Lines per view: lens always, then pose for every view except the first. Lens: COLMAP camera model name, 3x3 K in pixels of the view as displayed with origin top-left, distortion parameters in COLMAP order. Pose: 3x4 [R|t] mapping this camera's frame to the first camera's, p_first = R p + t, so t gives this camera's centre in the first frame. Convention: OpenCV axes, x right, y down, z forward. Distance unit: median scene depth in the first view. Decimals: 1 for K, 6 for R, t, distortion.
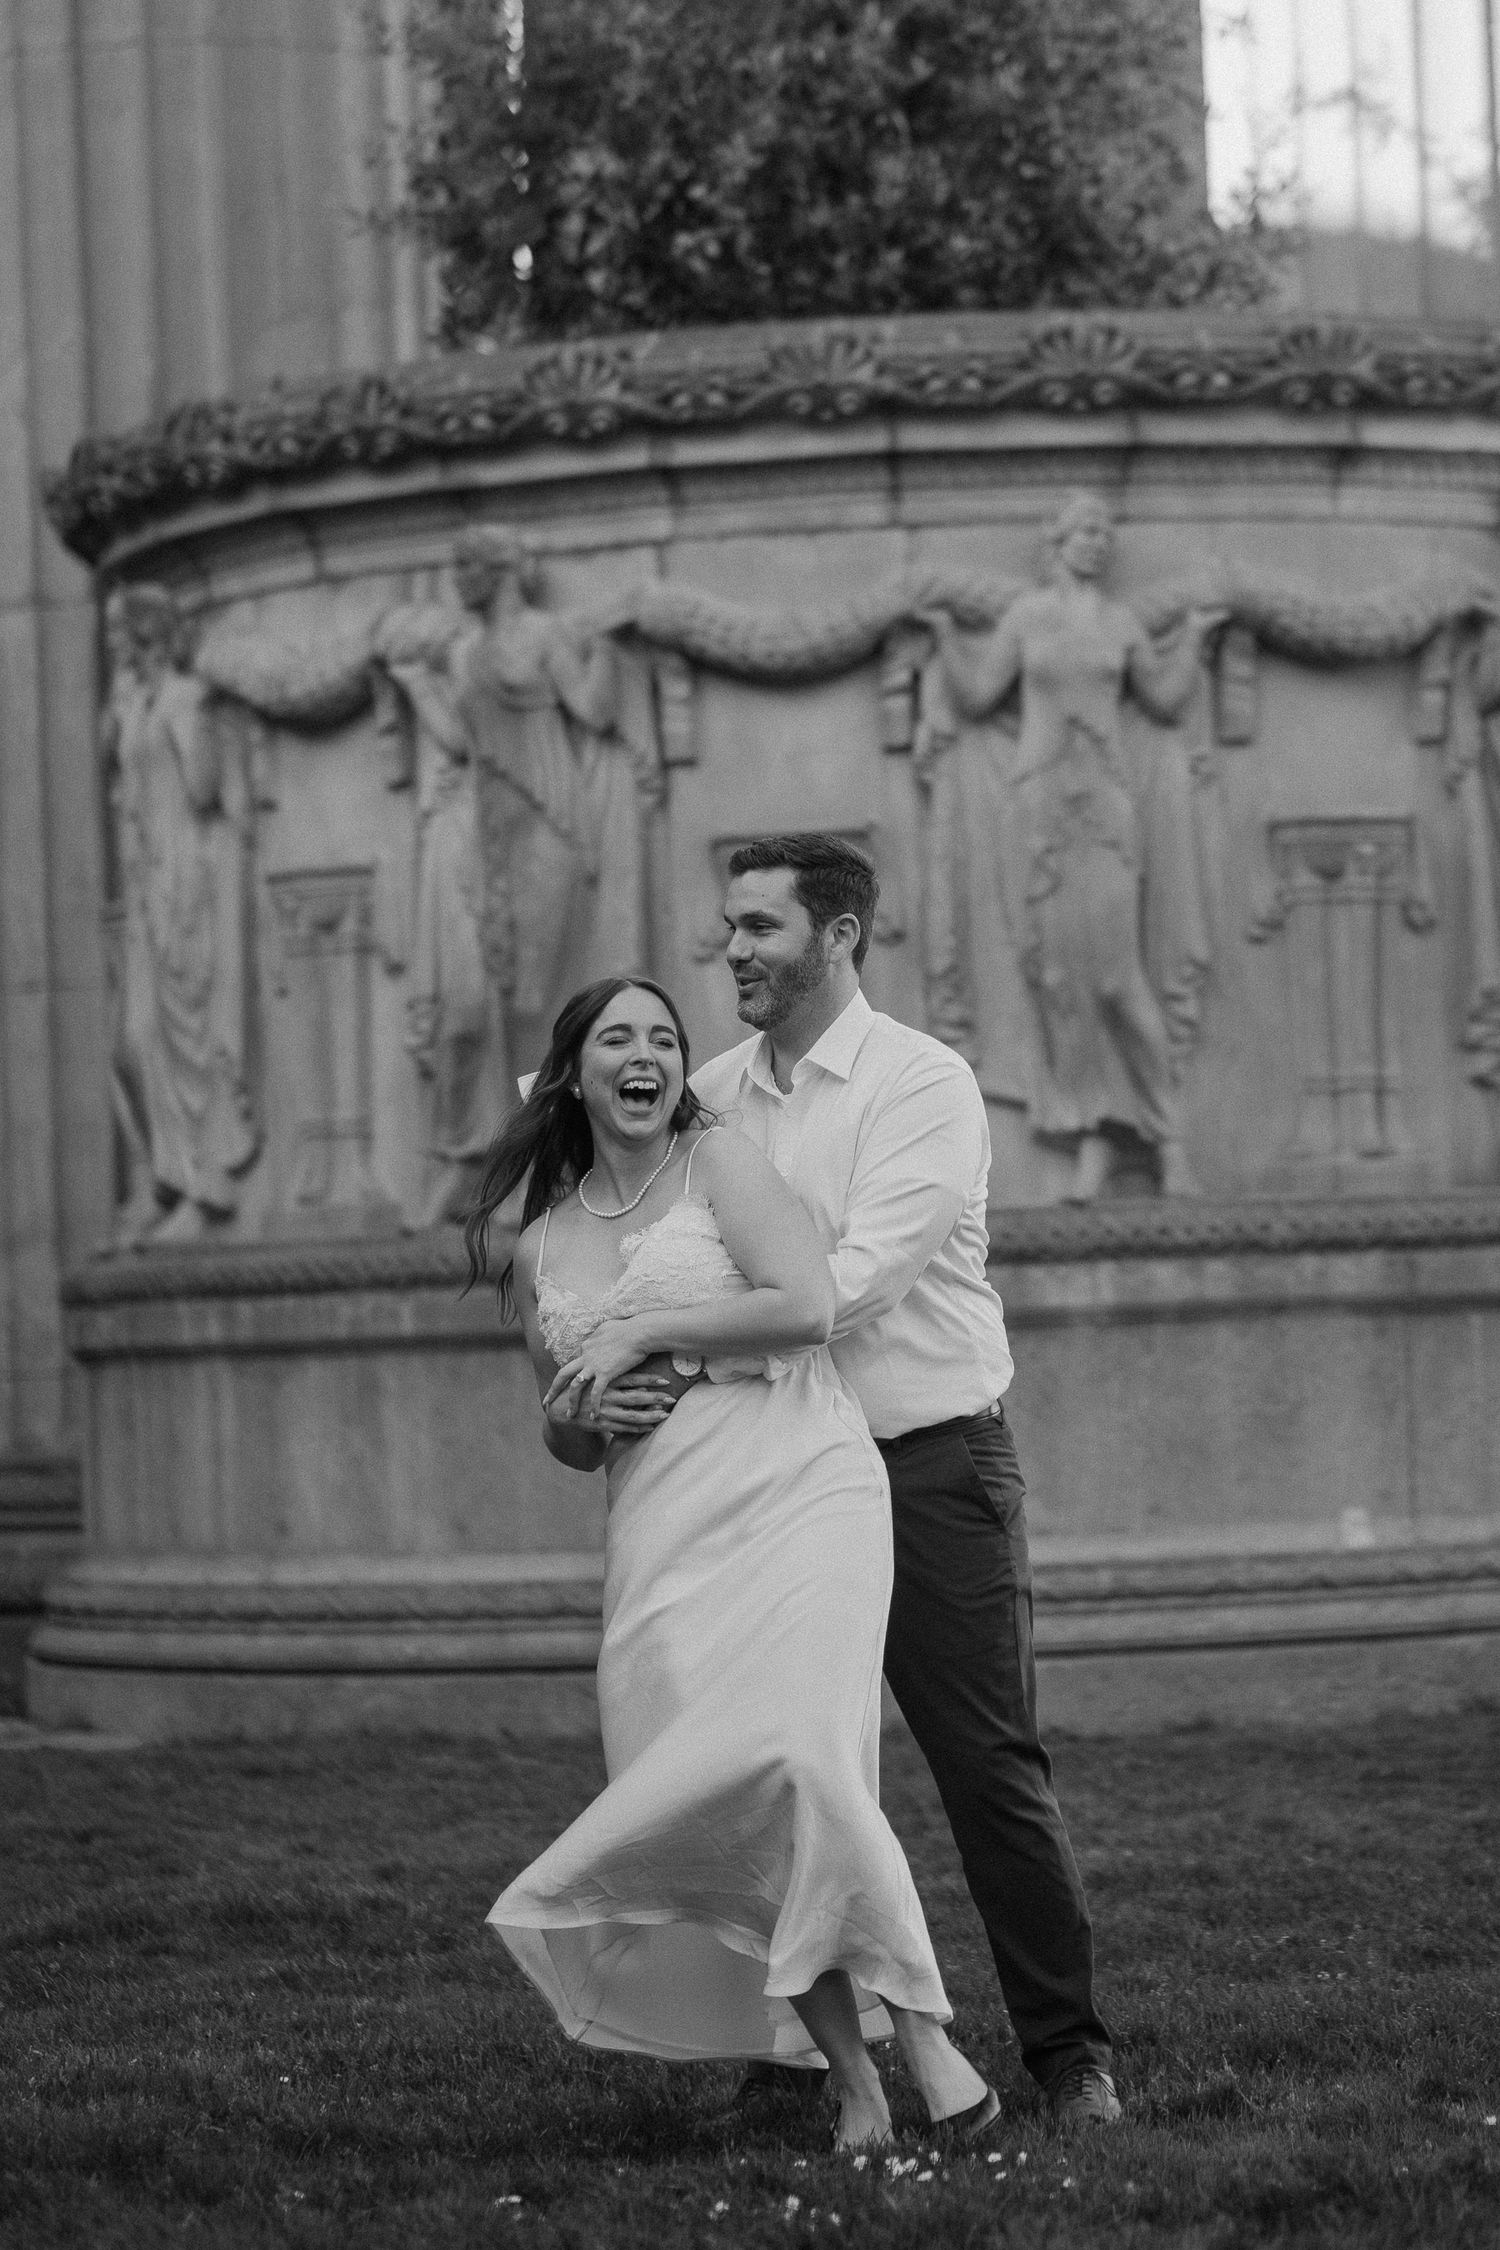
lens RADIAL K [[5739.7, 0, 838.8], [0, 5739.7, 1168.8], [0, 0, 1]] dist [0.048661, -0.993018]
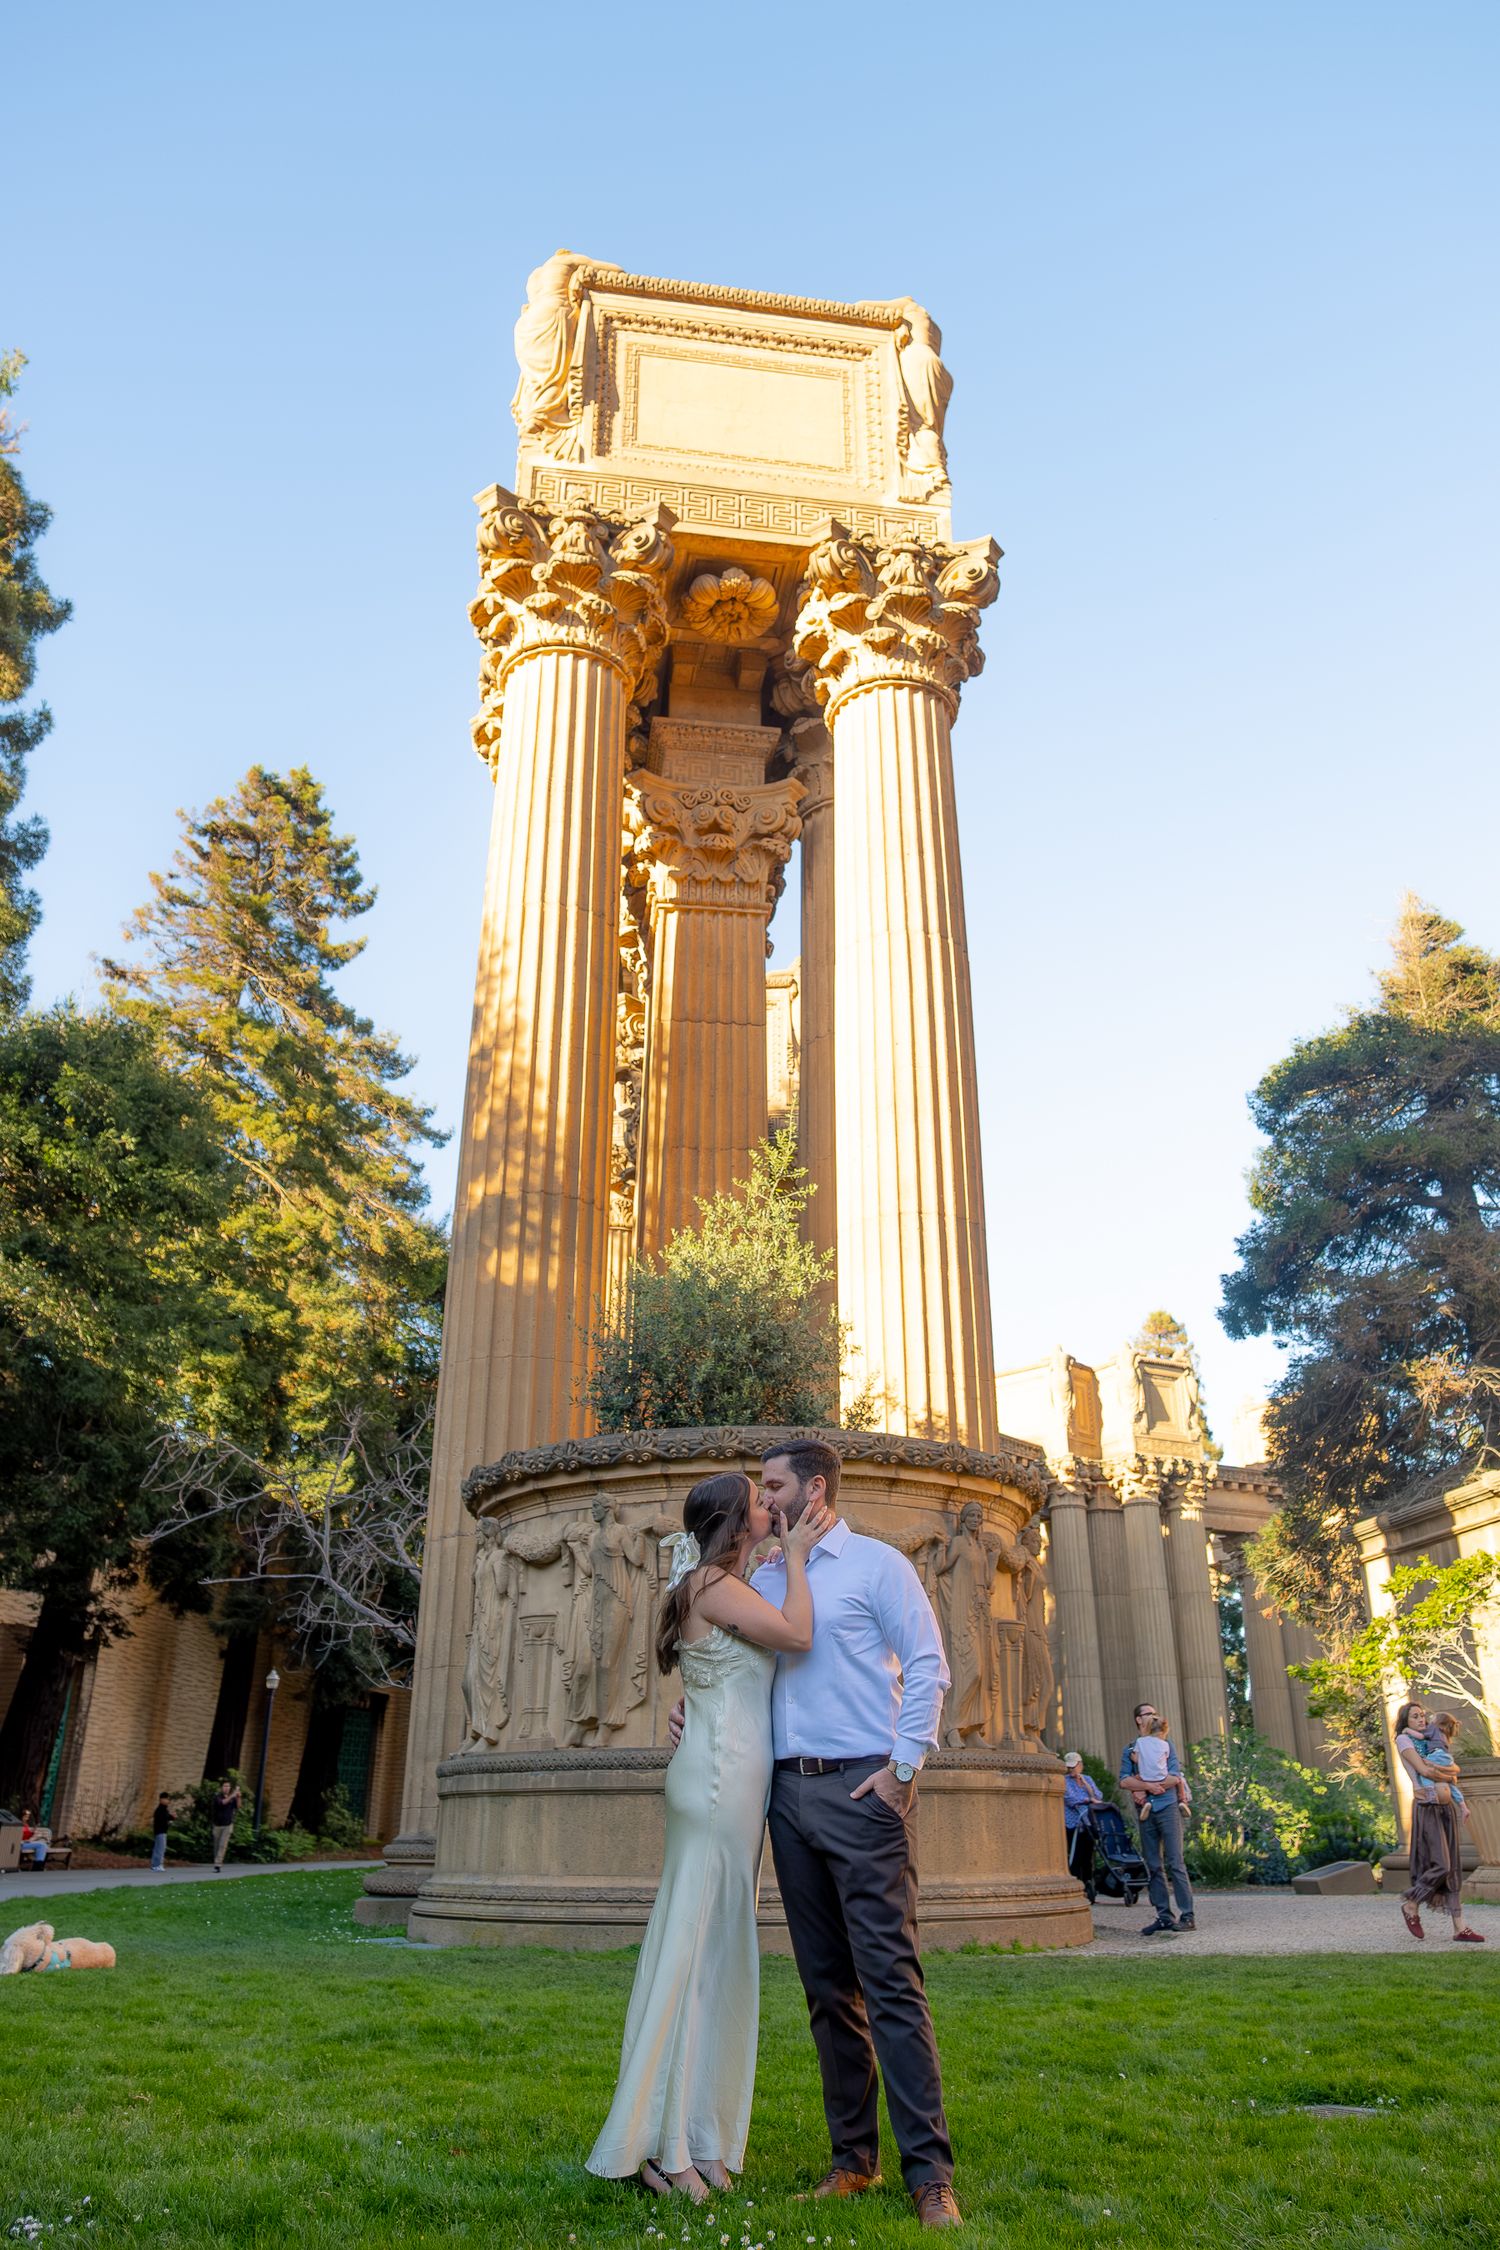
lens RADIAL K [[1575.1, 0, 781.4], [0, 1575.1, 1123.4], [0, 0, 1]] dist [-0.007735, -0.004390]
pose [[0.998177, 0.053317, 0.028273, -0.003220], [-0.038472, 0.923125, -0.382570, 0.019088], [-0.046497, 0.380785, 0.923494, 0.169798]]
